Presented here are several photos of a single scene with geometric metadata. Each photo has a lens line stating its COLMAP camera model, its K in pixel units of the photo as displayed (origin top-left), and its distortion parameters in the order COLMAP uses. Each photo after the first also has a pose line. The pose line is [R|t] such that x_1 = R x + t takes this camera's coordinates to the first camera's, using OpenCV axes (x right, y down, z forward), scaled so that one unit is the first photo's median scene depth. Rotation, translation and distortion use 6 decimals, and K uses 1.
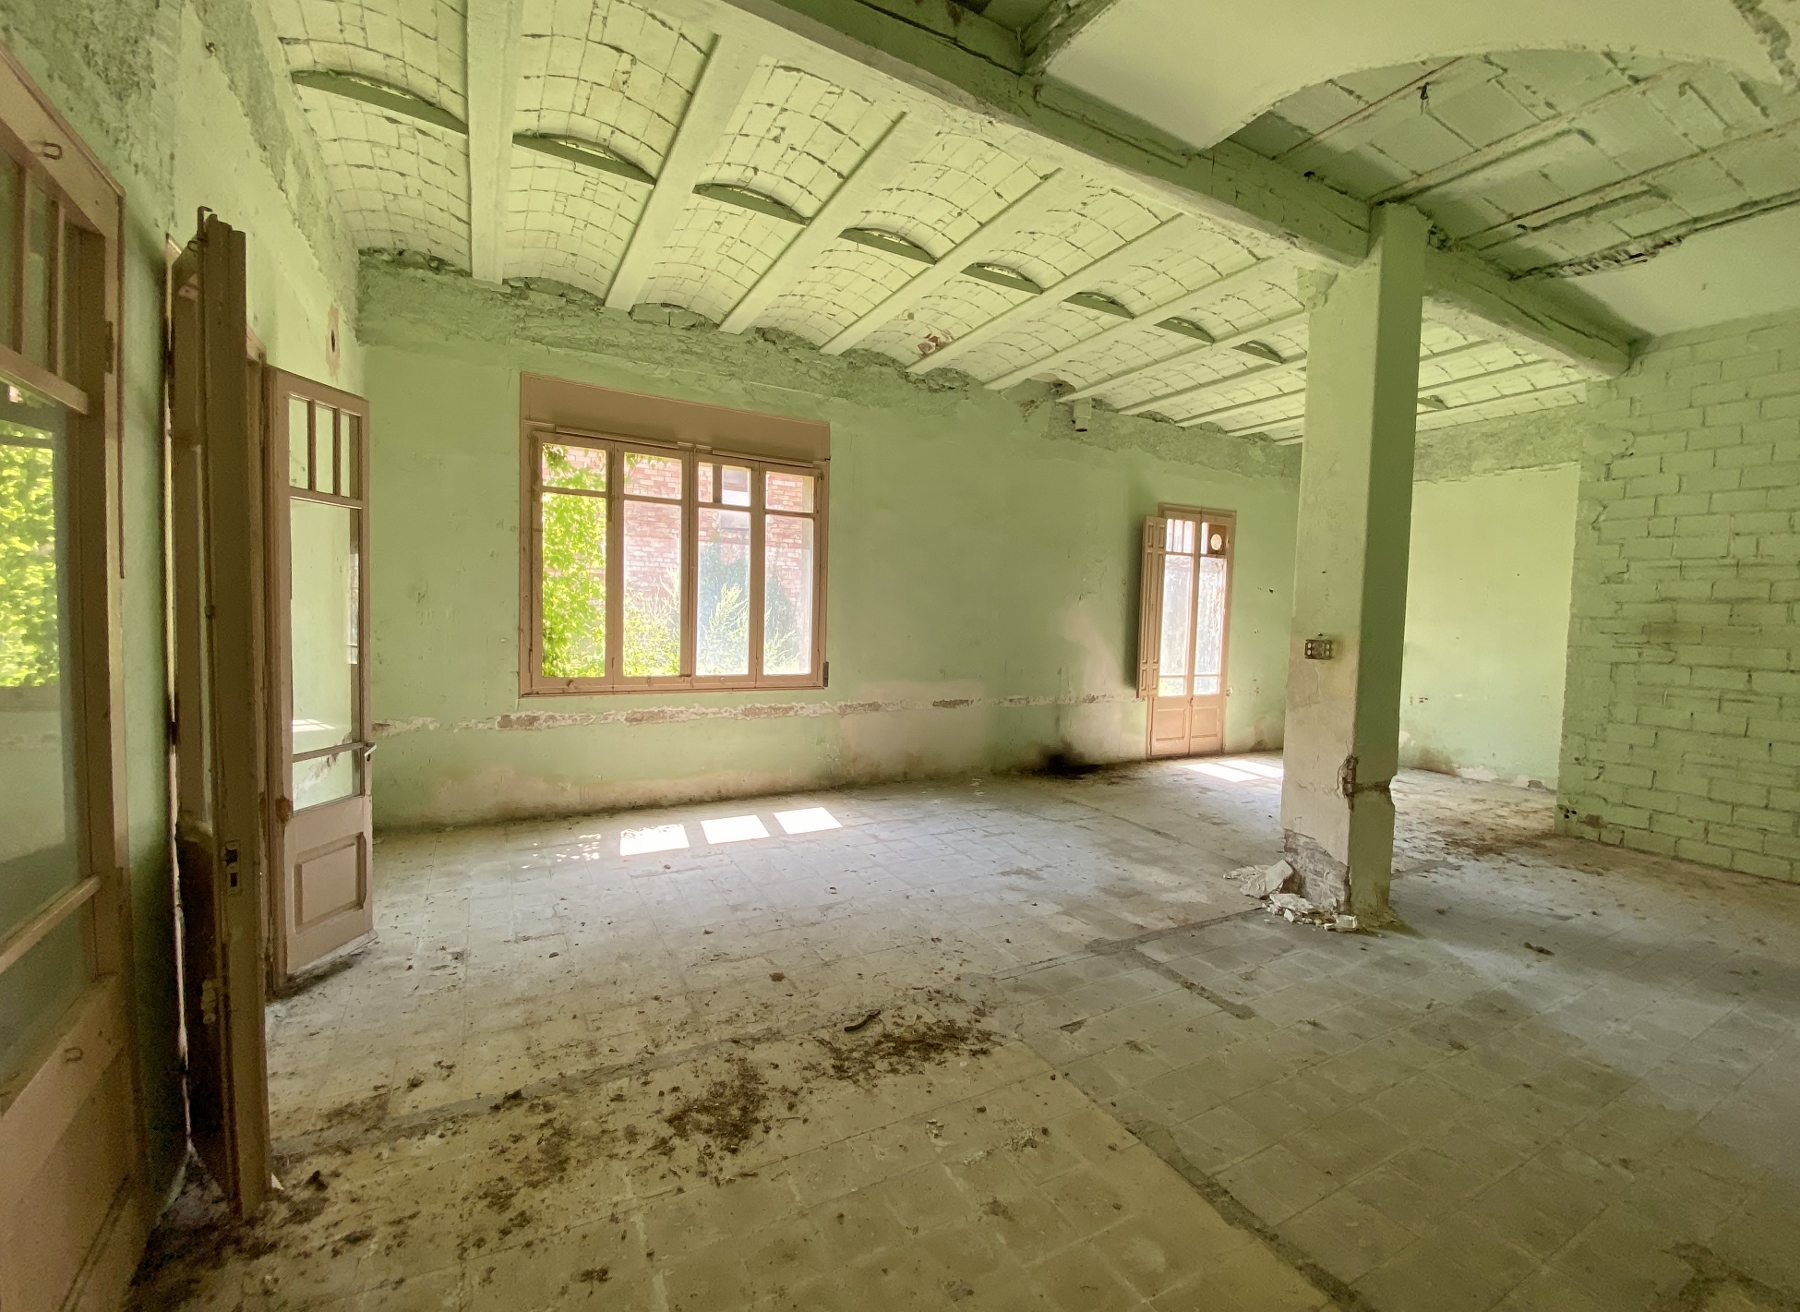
lens RADIAL K [[735.7, 0, 896.3], [0, 735.7, 642.5], [0, 0, 1]] dist [0.051871, -0.040651]
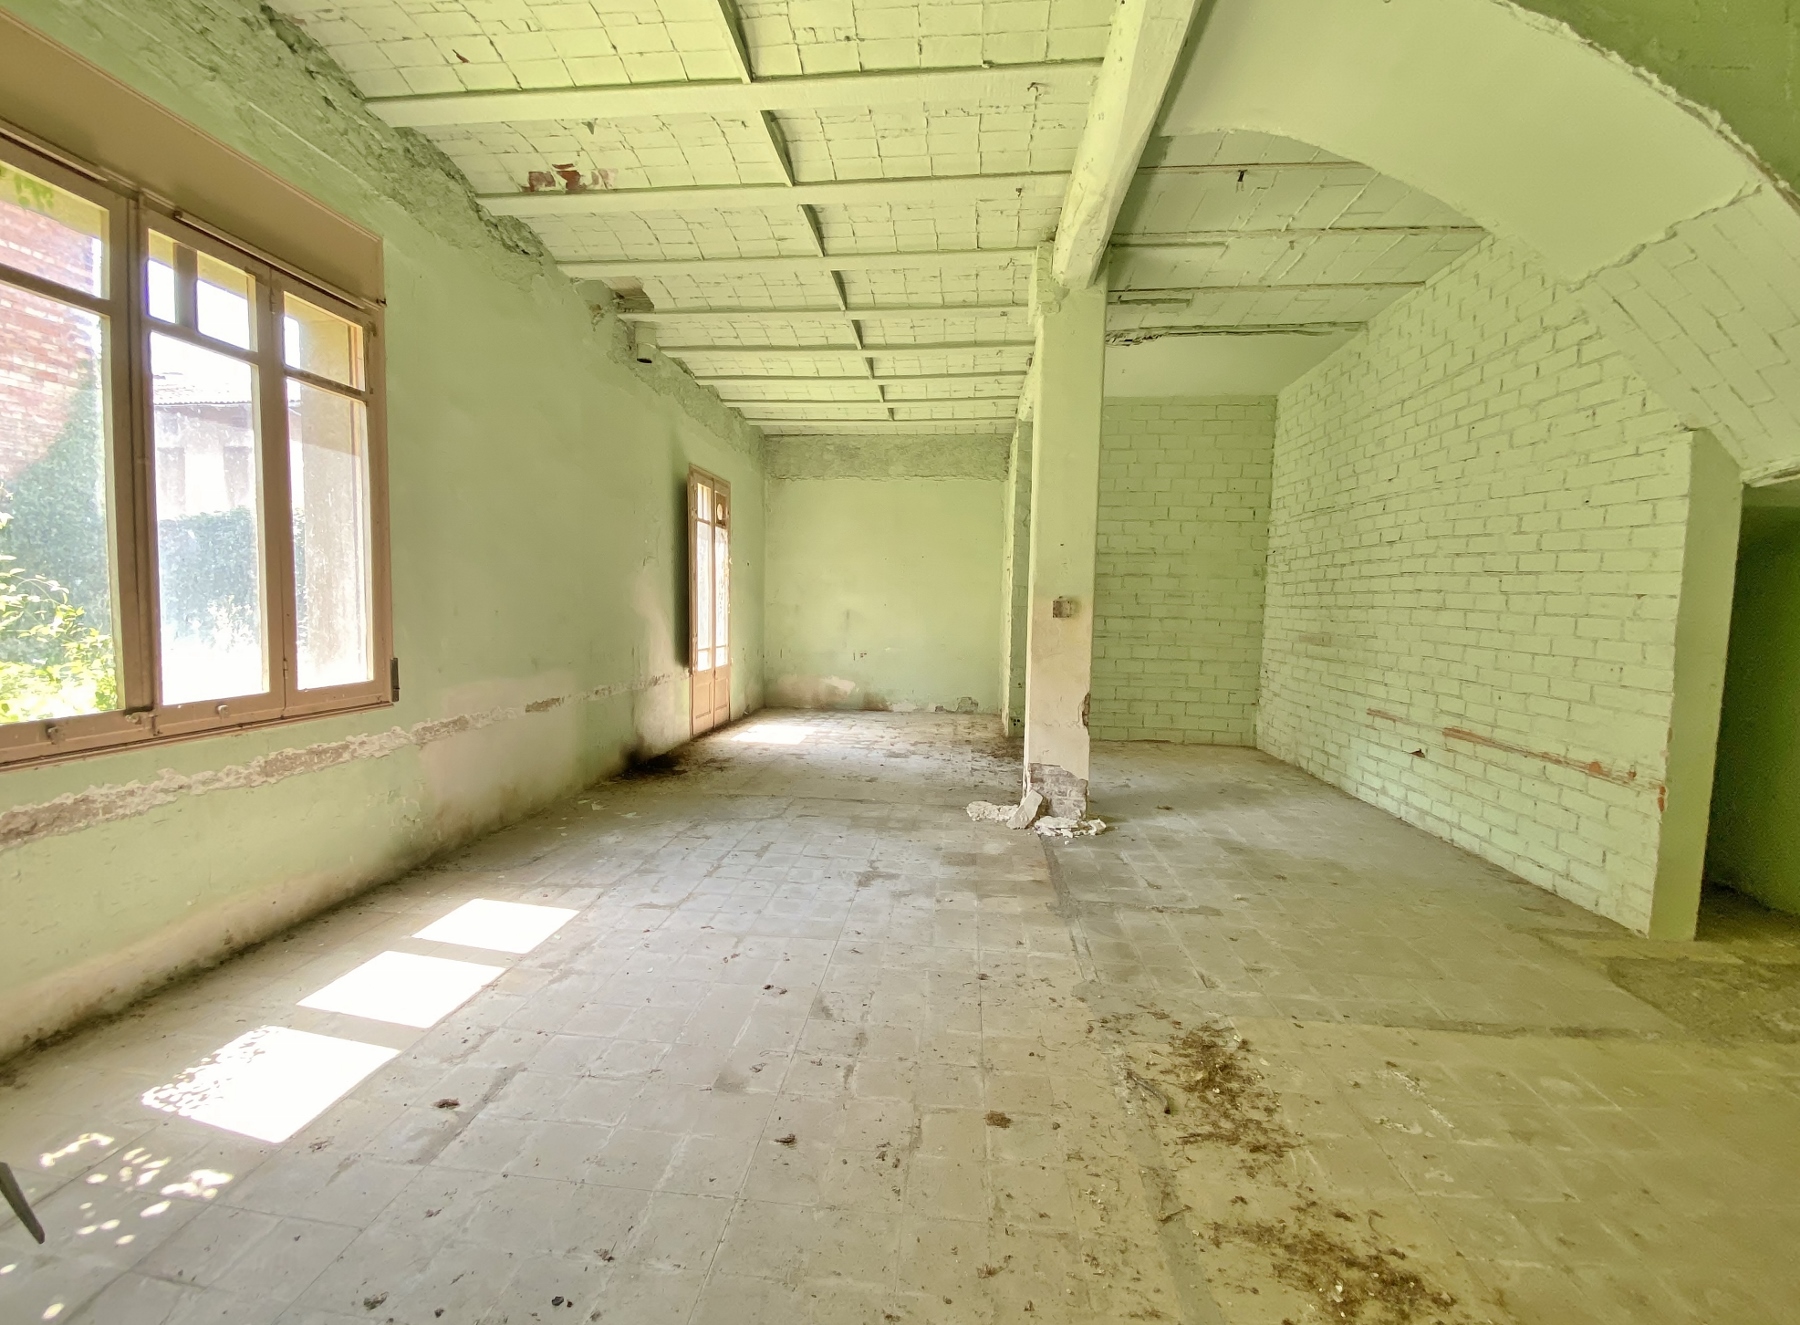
lens RADIAL K [[733.0, 0, 900.1], [0, 733.0, 647.5], [0, 0, 1]] dist [0.057877, -0.049890]
pose [[0.569907, -0.064519, 0.819172, -0.426867], [0.032898, 0.997905, 0.055708, -0.002372], [-0.821050, -0.004799, 0.570836, 0.414107]]
